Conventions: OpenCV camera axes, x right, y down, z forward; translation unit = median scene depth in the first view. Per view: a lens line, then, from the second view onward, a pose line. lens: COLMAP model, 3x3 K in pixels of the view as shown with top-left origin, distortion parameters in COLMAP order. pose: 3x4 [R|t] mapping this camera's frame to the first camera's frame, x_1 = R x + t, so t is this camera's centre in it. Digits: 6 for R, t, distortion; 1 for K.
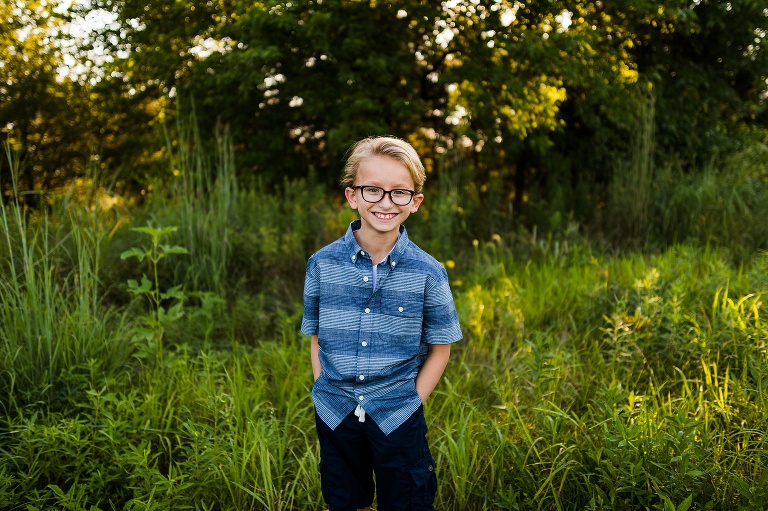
lens RADIAL K [[629.1, 0, 384.0], [0, 629.1, 255.5], [0, 0, 1]] dist [-0.011233, -0.009989]
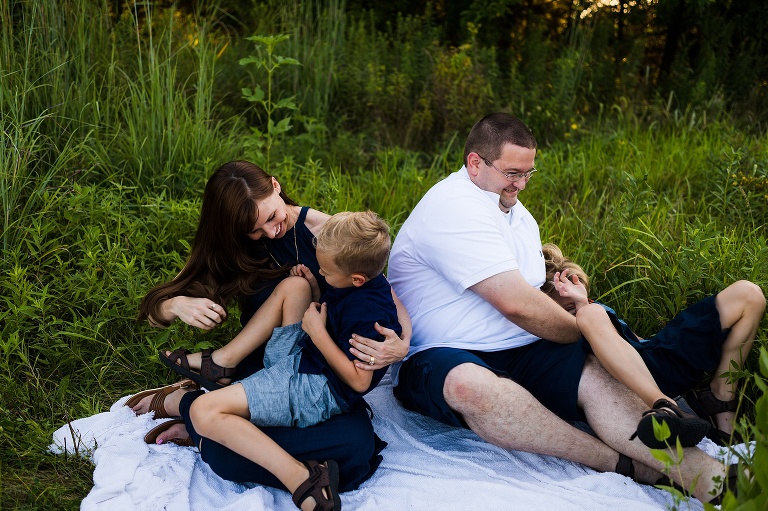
lens RADIAL K [[721.2, 0, 384.0], [0, 721.2, 255.5], [0, 0, 1]] dist [0.001676, -0.003318]
pose [[0.983487, 0.123568, -0.132232, 0.005325], [-0.099406, 0.979381, 0.175871, 0.036762], [0.151237, -0.159822, 0.975492, -0.078846]]
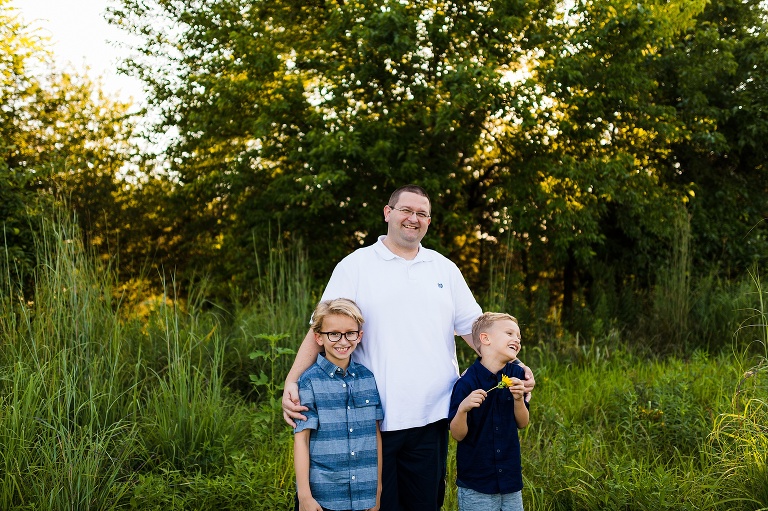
lens RADIAL K [[677.9, 0, 384.0], [0, 677.9, 255.5], [0, 0, 1]] dist [-0.003465, -0.004475]
pose [[0.998046, 0.002849, -0.062422, -0.021187], [-0.012079, 0.988915, -0.147991, -0.000134], [0.061308, 0.148456, 0.987017, -0.193534]]
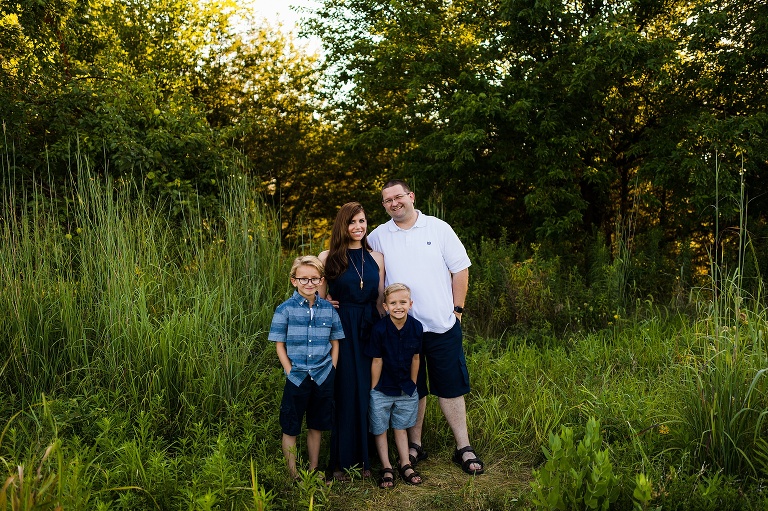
lens RADIAL K [[700.2, 0, 384.0], [0, 700.2, 255.5], [0, 0, 1]] dist [-0.006916, -0.005776]
pose [[0.941462, 0.051030, -0.333235, 0.122619], [-0.071903, 0.996127, -0.050600, -0.002390], [0.329362, 0.071599, 0.941485, -0.360022]]
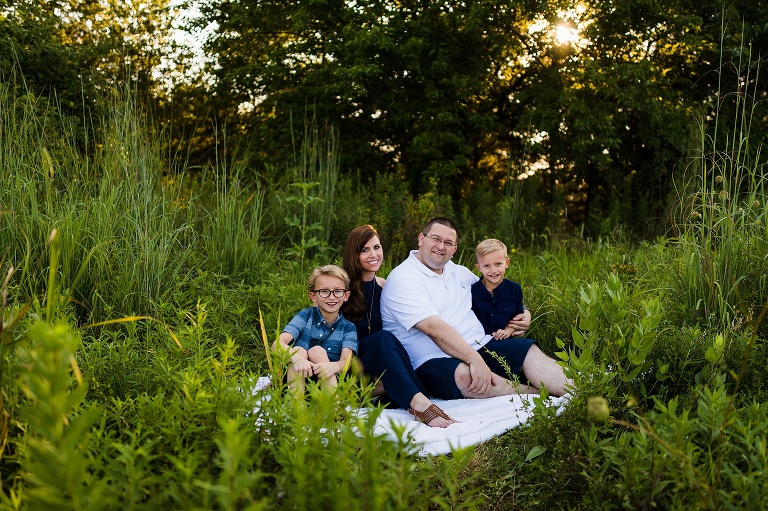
lens RADIAL K [[692.1, 0, 384.0], [0, 692.1, 255.5], [0, 0, 1]] dist [0.002563, -0.001632]
pose [[0.992482, 0.072075, -0.098914, 0.001053], [-0.076545, 0.996175, -0.042153, 0.087646], [0.095498, 0.049408, 0.994203, -0.305667]]
